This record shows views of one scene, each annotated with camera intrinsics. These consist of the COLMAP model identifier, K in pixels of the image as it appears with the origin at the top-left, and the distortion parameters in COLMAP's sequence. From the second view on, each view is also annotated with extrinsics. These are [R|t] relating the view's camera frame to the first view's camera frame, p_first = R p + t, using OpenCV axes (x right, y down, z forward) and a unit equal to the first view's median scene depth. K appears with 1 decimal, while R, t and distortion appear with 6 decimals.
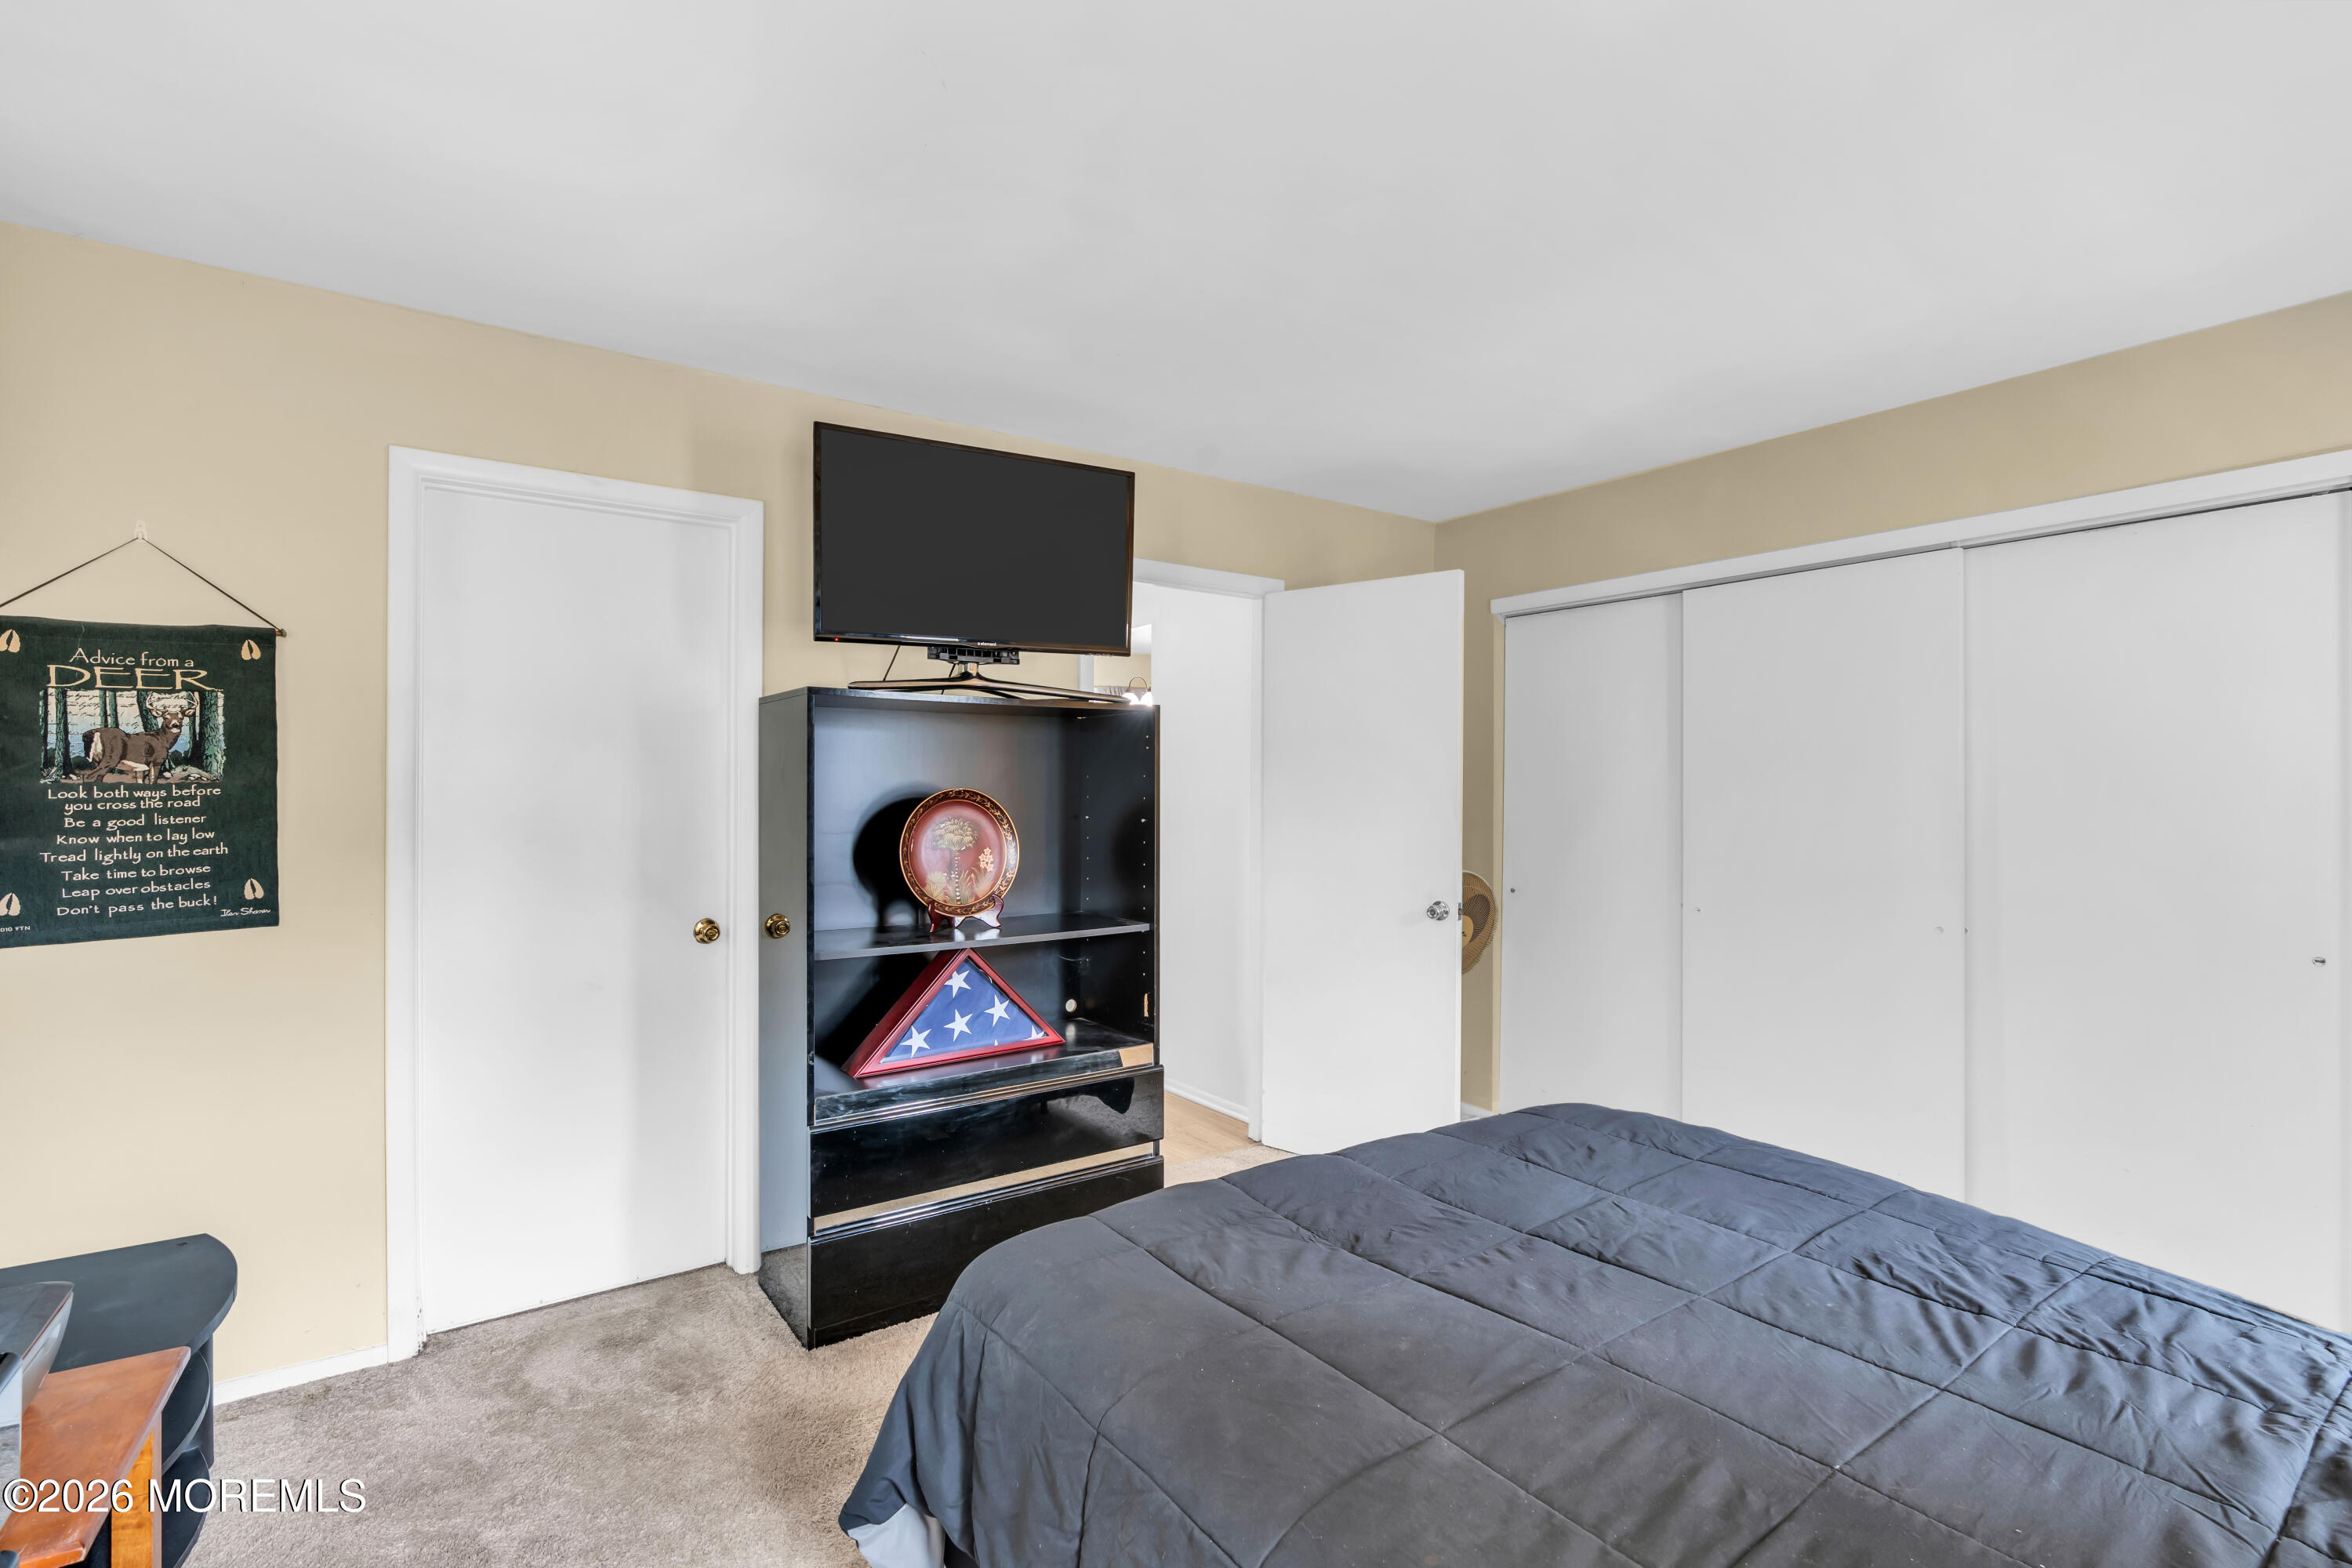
lens RADIAL K [[1067.0, 0, 1170.3], [0, 1067.0, 781.2], [0, 0, 1]] dist [-0.003444, 0.001725]
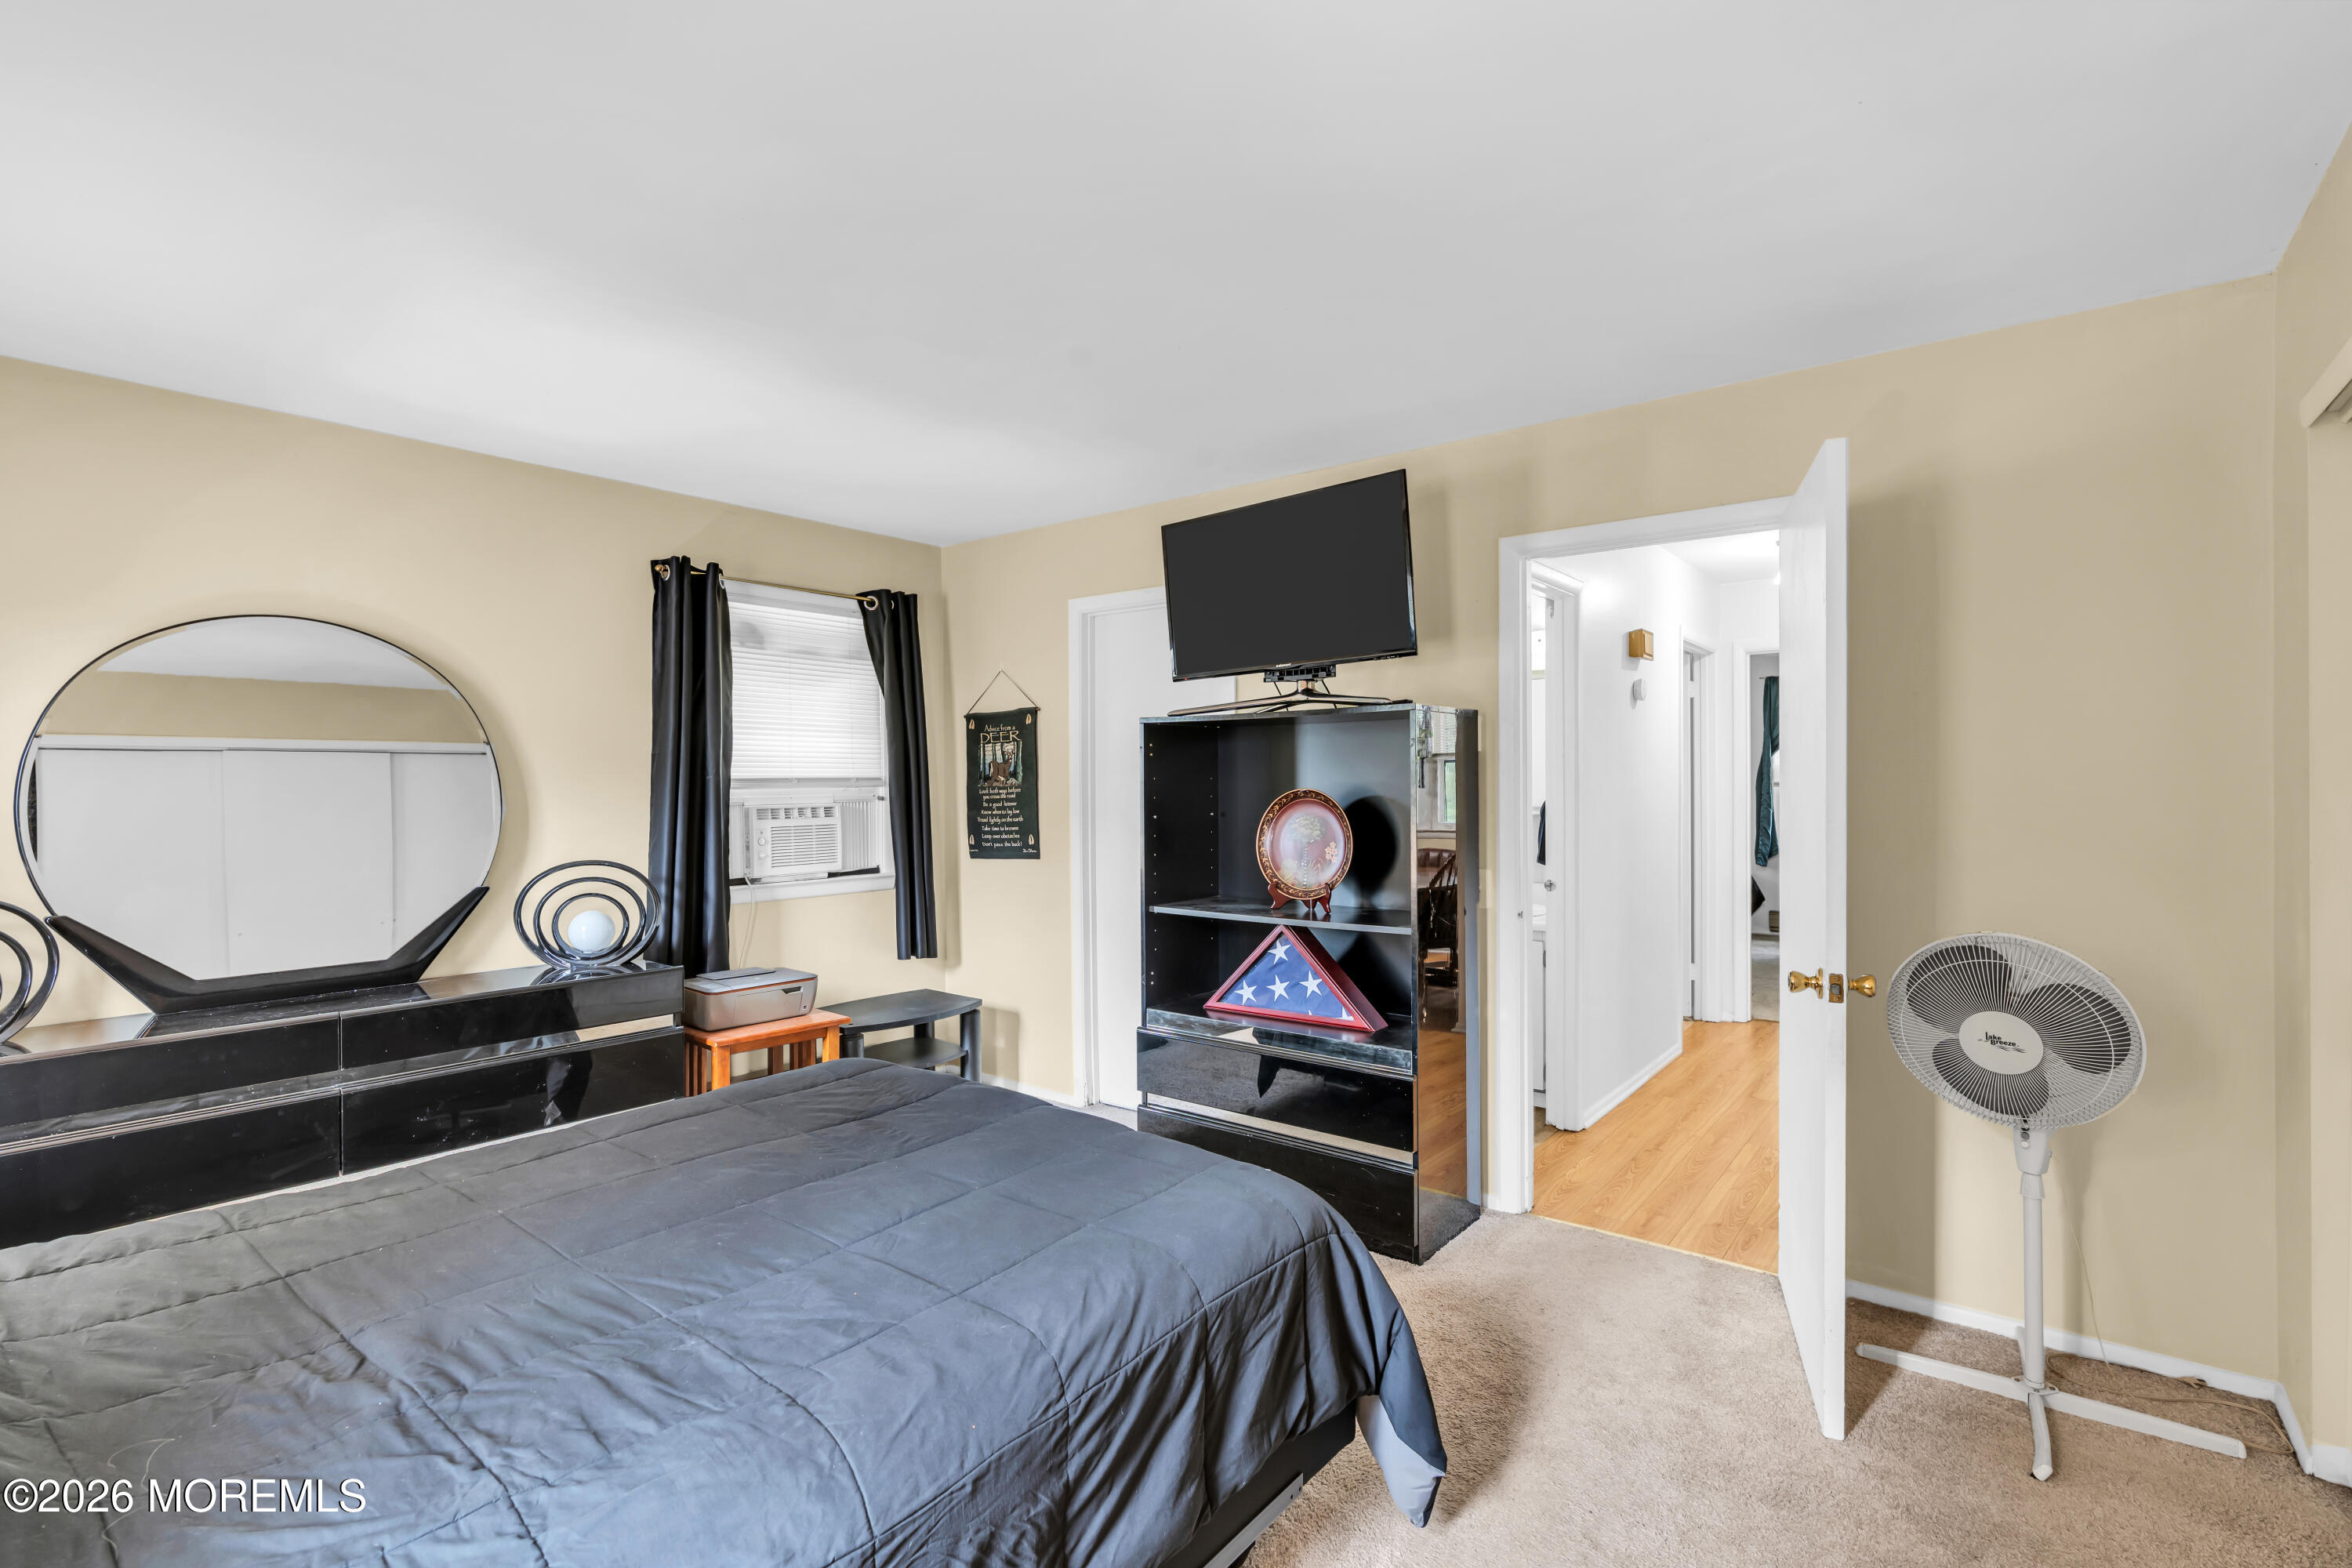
lens RADIAL K [[1080.4, 0, 1176.8], [0, 1080.4, 772.6], [0, 0, 1]] dist [-0.003761, 0.000853]
pose [[0.292900, -0.012100, -0.956066, 1.144031], [0.008594, 0.999913, -0.010022, -0.000686], [0.956104, -0.005281, 0.292979, 0.672939]]
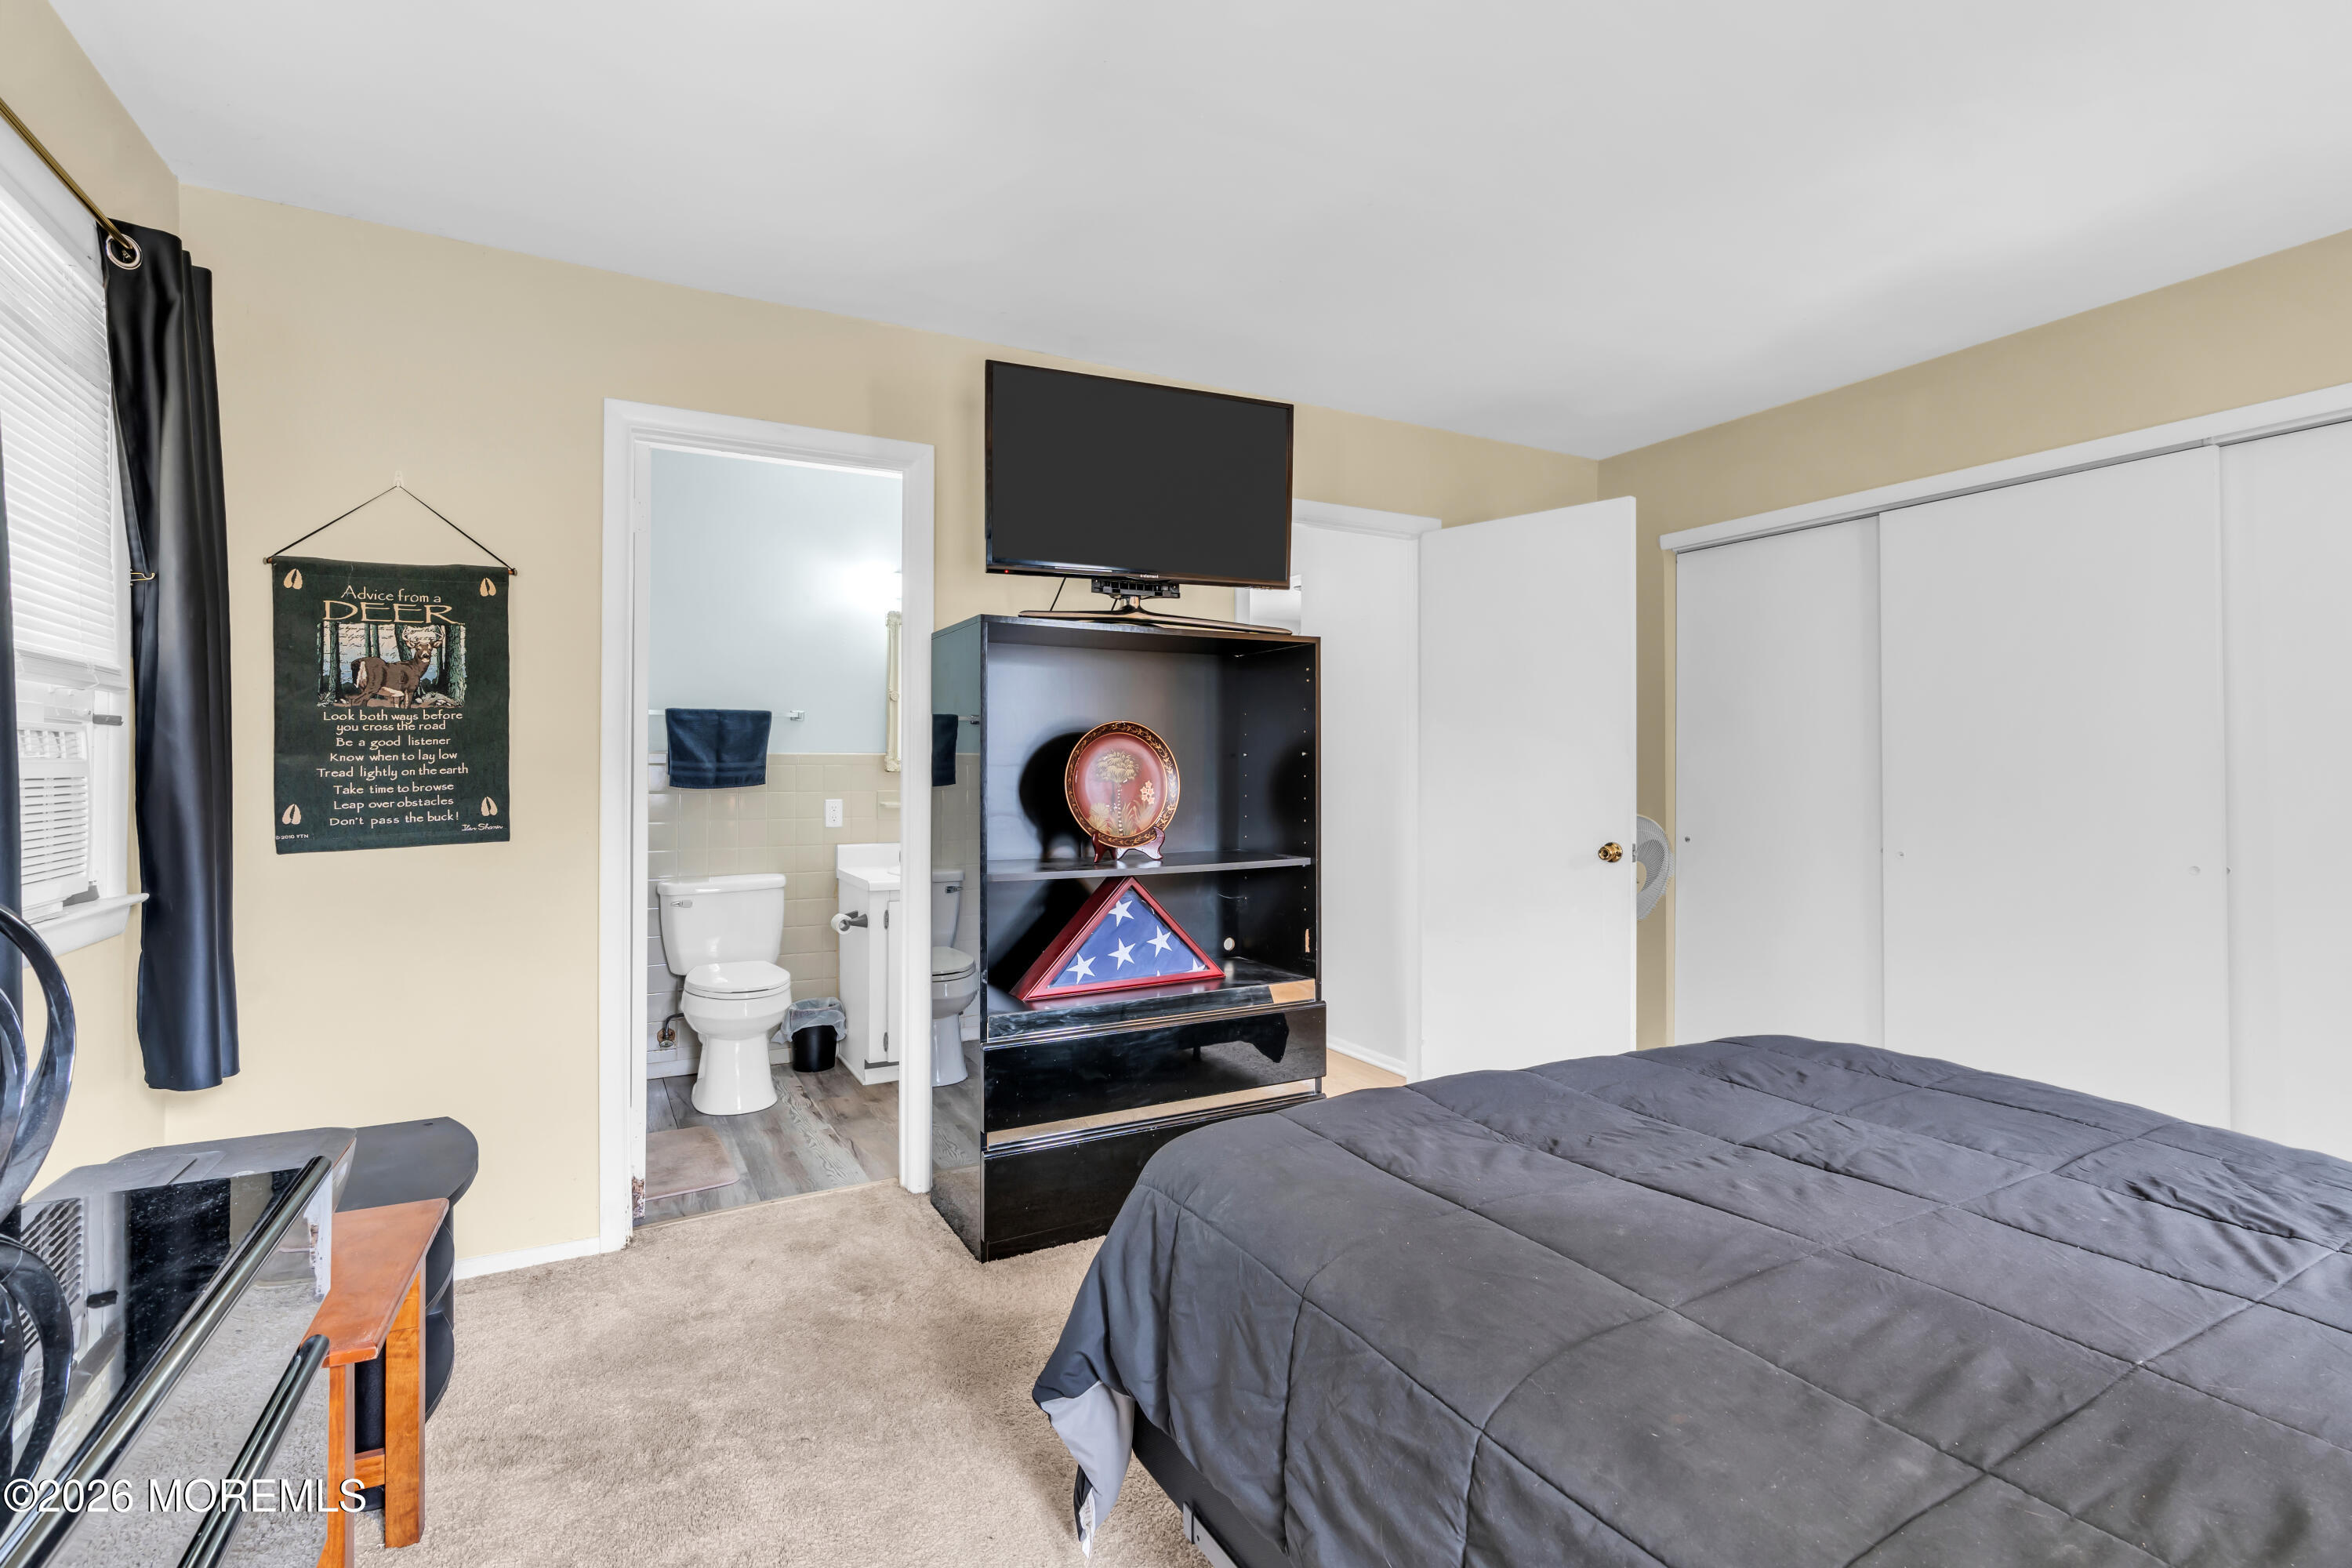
lens RADIAL K [[1069.0, 0, 1176.8], [0, 1069.0, 745.5], [0, 0, 1]] dist [-0.003099, 0.002319]
pose [[0.992828, -0.004077, -0.119478, -0.031200], [0.002657, 0.999924, -0.012048, 0.054099], [0.119518, 0.011644, 0.992764, -0.001576]]
